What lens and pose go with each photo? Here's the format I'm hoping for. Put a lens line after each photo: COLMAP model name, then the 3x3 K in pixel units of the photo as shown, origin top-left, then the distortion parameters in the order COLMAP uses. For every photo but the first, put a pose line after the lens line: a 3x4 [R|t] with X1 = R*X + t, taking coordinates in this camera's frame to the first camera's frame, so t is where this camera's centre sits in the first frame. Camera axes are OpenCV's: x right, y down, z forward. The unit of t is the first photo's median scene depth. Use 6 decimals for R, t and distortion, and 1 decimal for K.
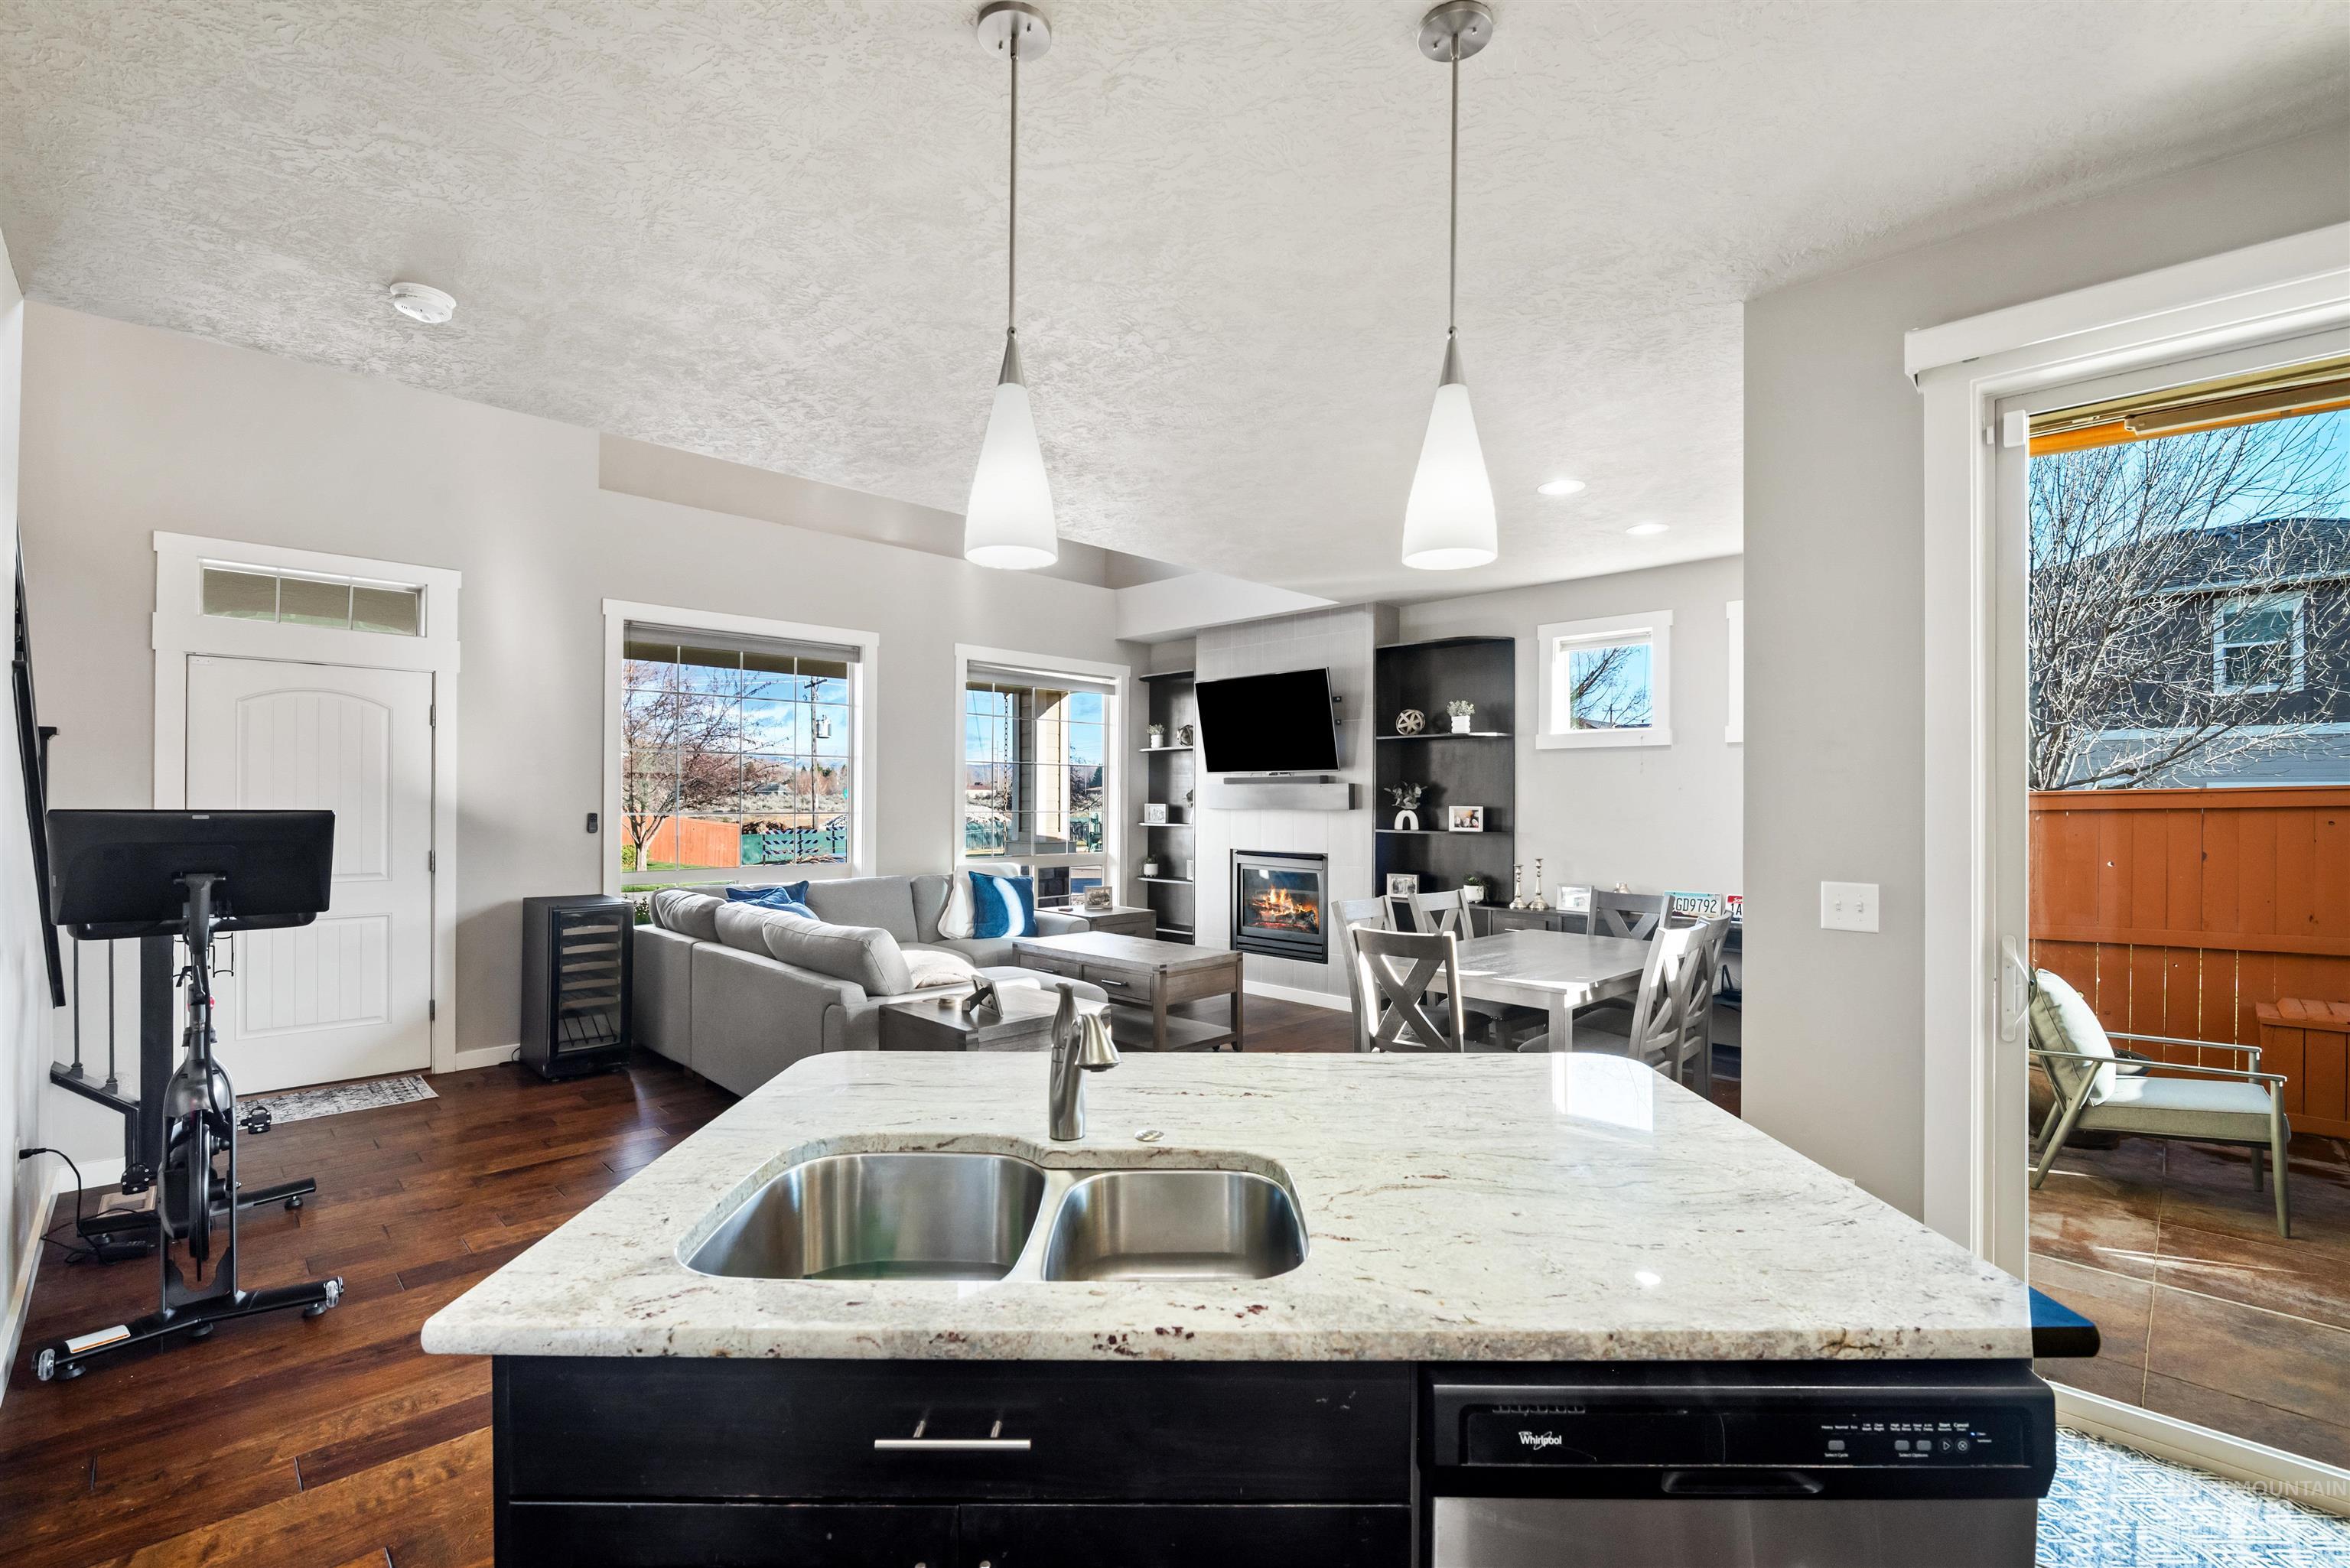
lens RADIAL K [[1042.8, 0, 1174.7], [0, 1042.8, 796.9], [0, 0, 1]] dist [-0.003580, -0.002267]
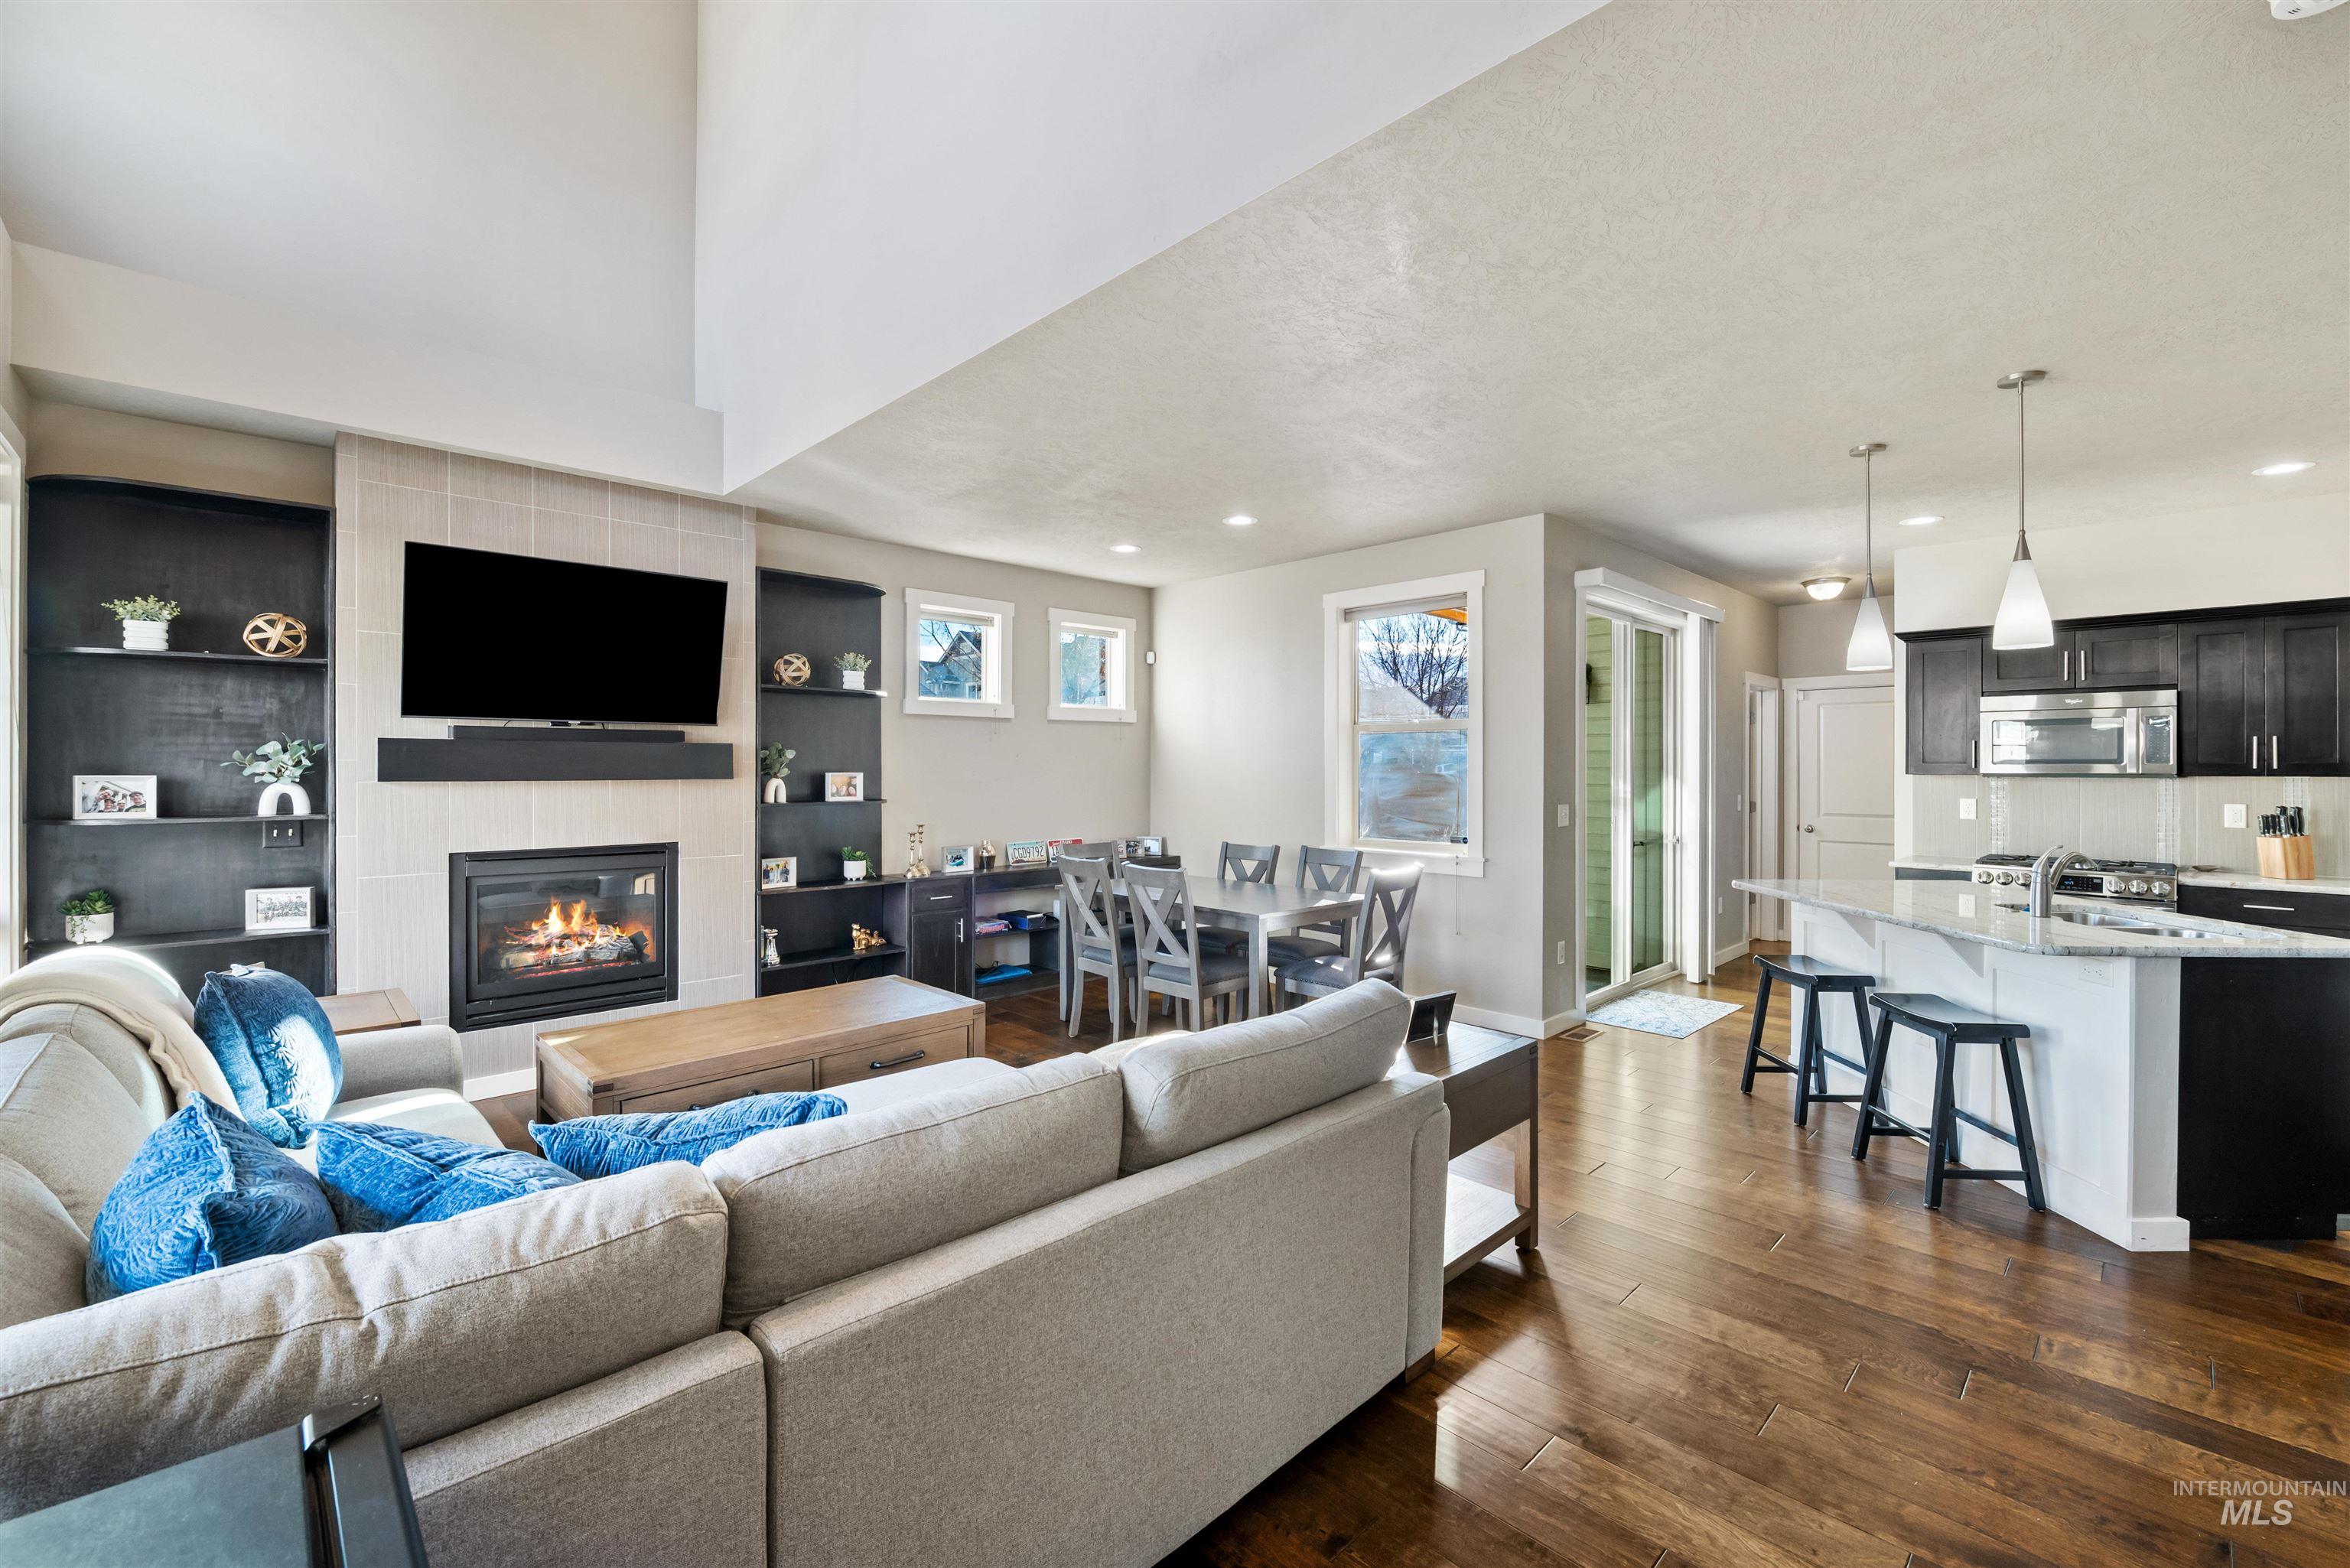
lens RADIAL K [[974.8, 0, 1170.3], [0, 974.8, 770.8], [0, 0, 1]] dist [-0.005262, -0.001996]
pose [[0.012075, -0.007103, 0.999902, -0.551870], [-0.003148, 0.999970, 0.007141, 0.000511], [-0.999922, -0.003234, 0.012052, 0.720856]]
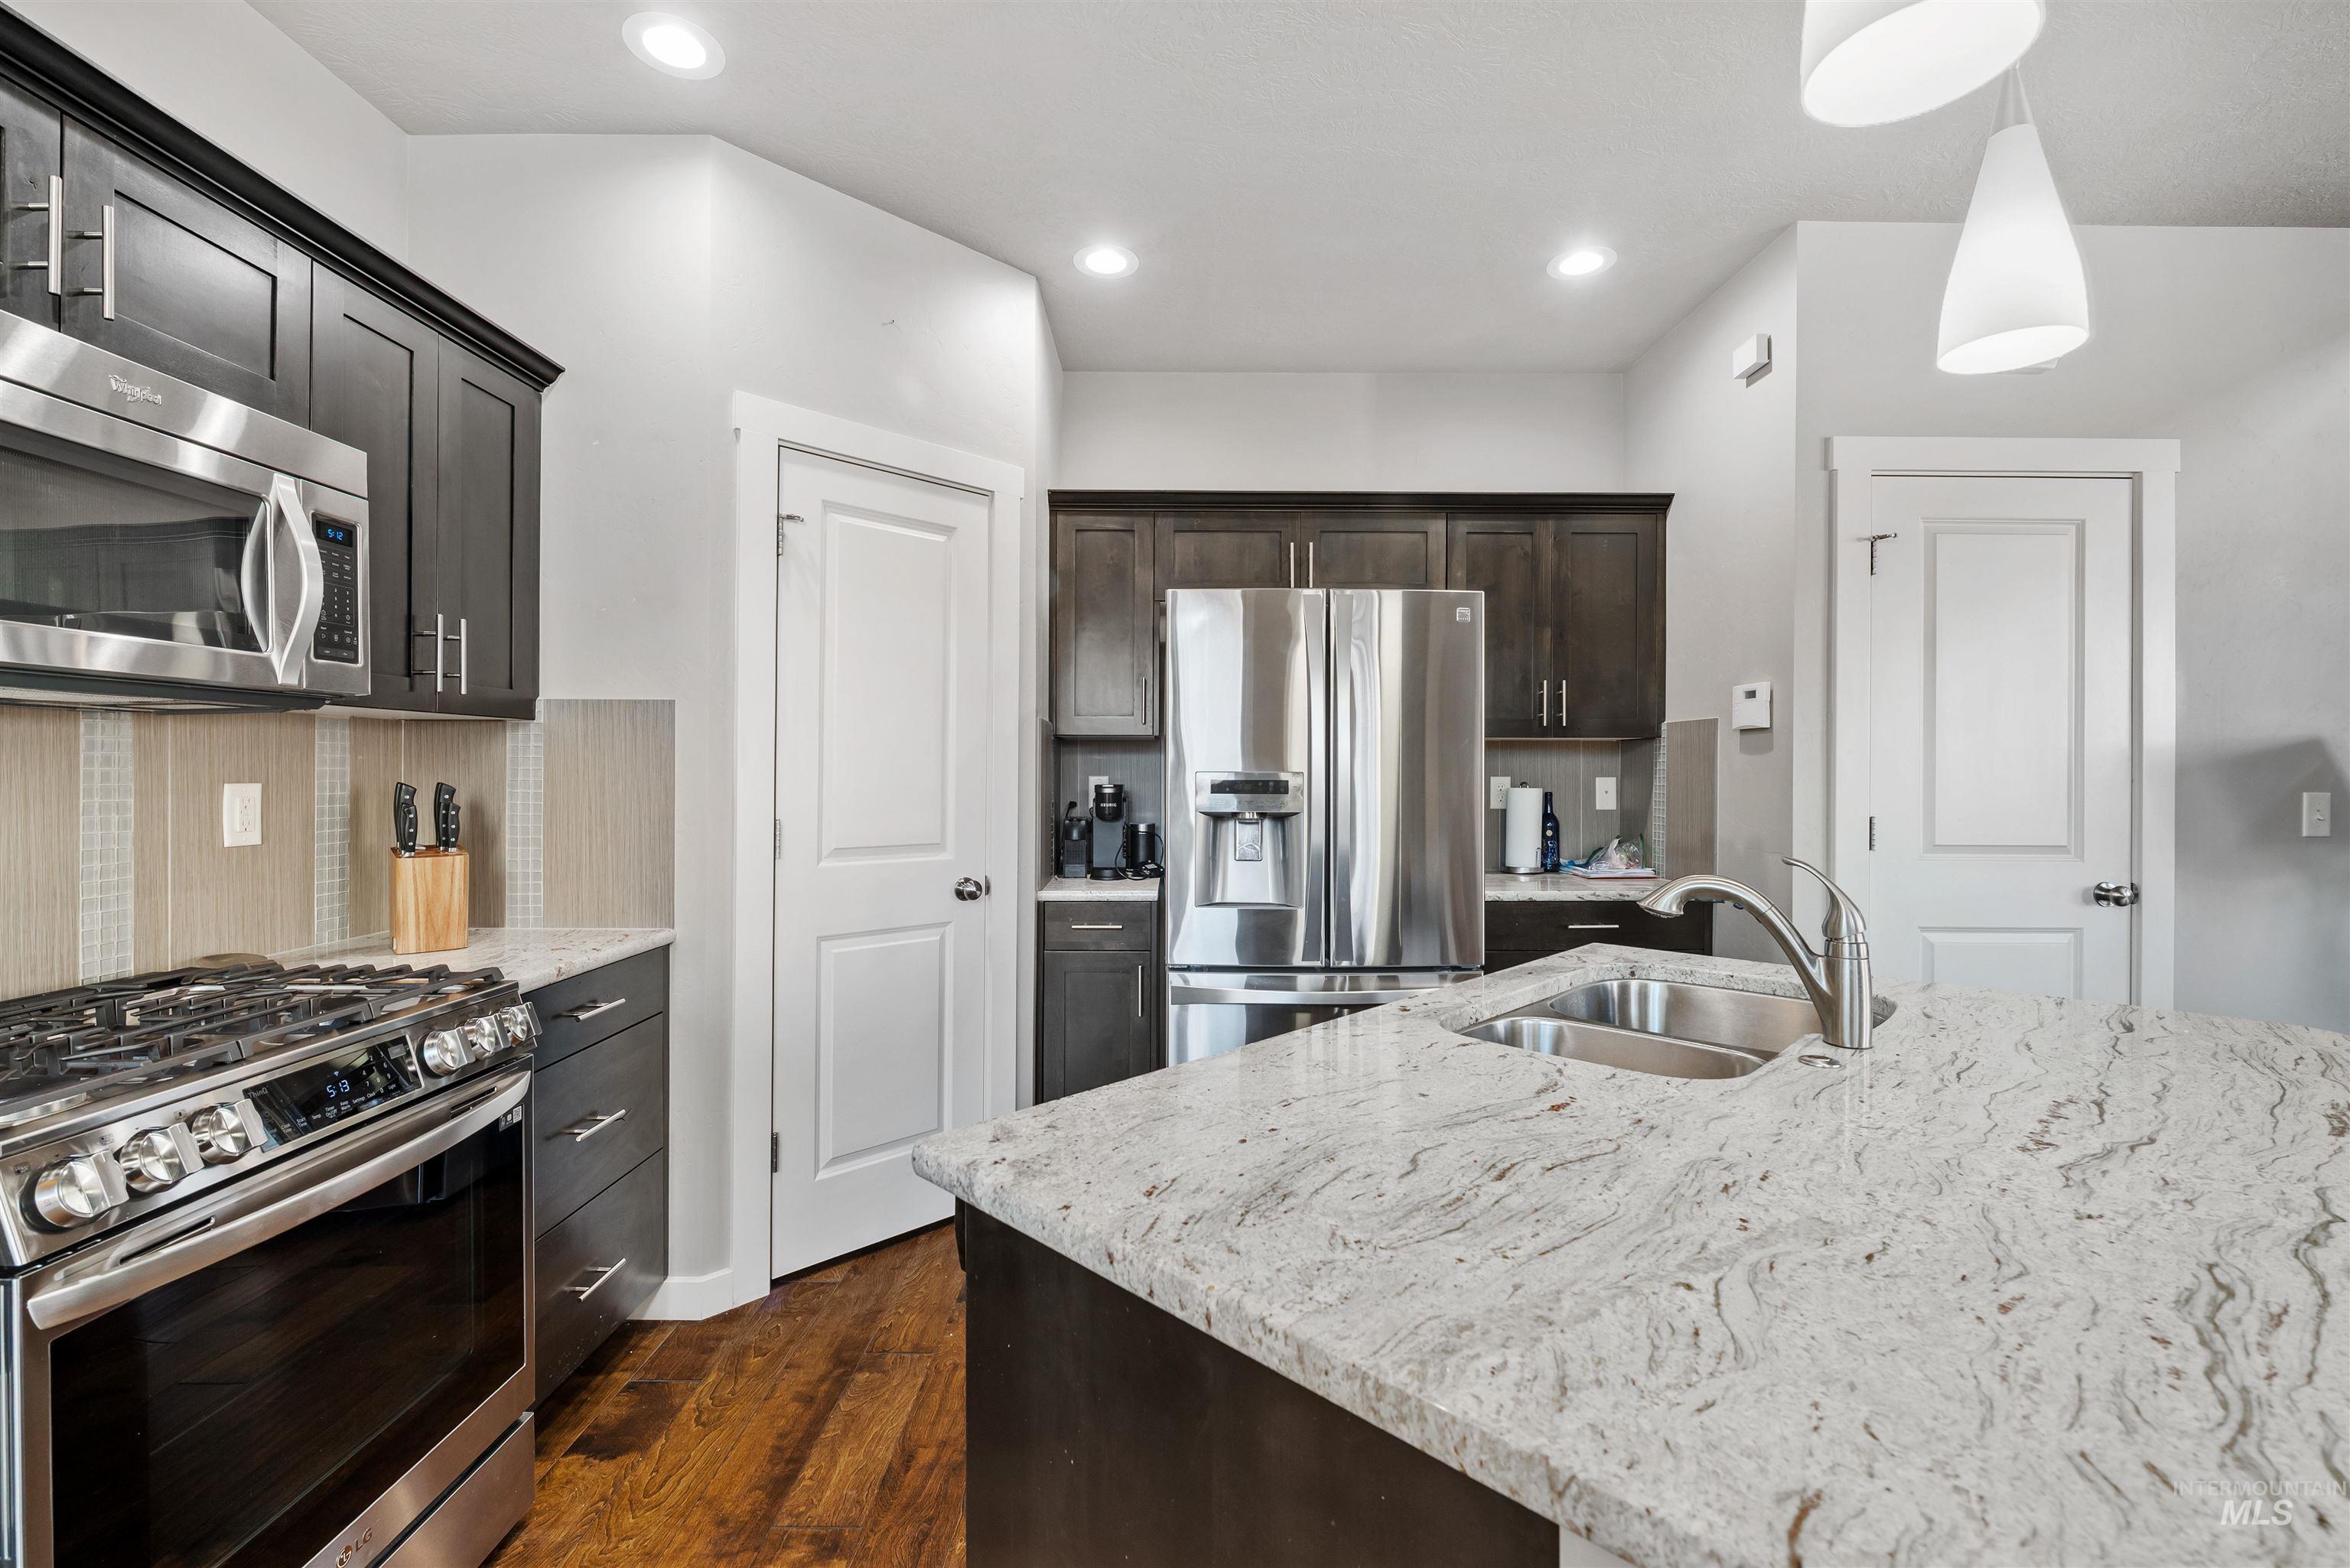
lens RADIAL K [[974.8, 0, 1177.3], [0, 974.8, 777.0], [0, 0, 1]] dist [-0.005262, -0.001996]
pose [[-0.703149, -0.001401, -0.711041, 0.224179], [-0.004244, 0.999989, 0.002226, 0.025061], [0.711030, 0.004583, -0.703147, 0.298492]]
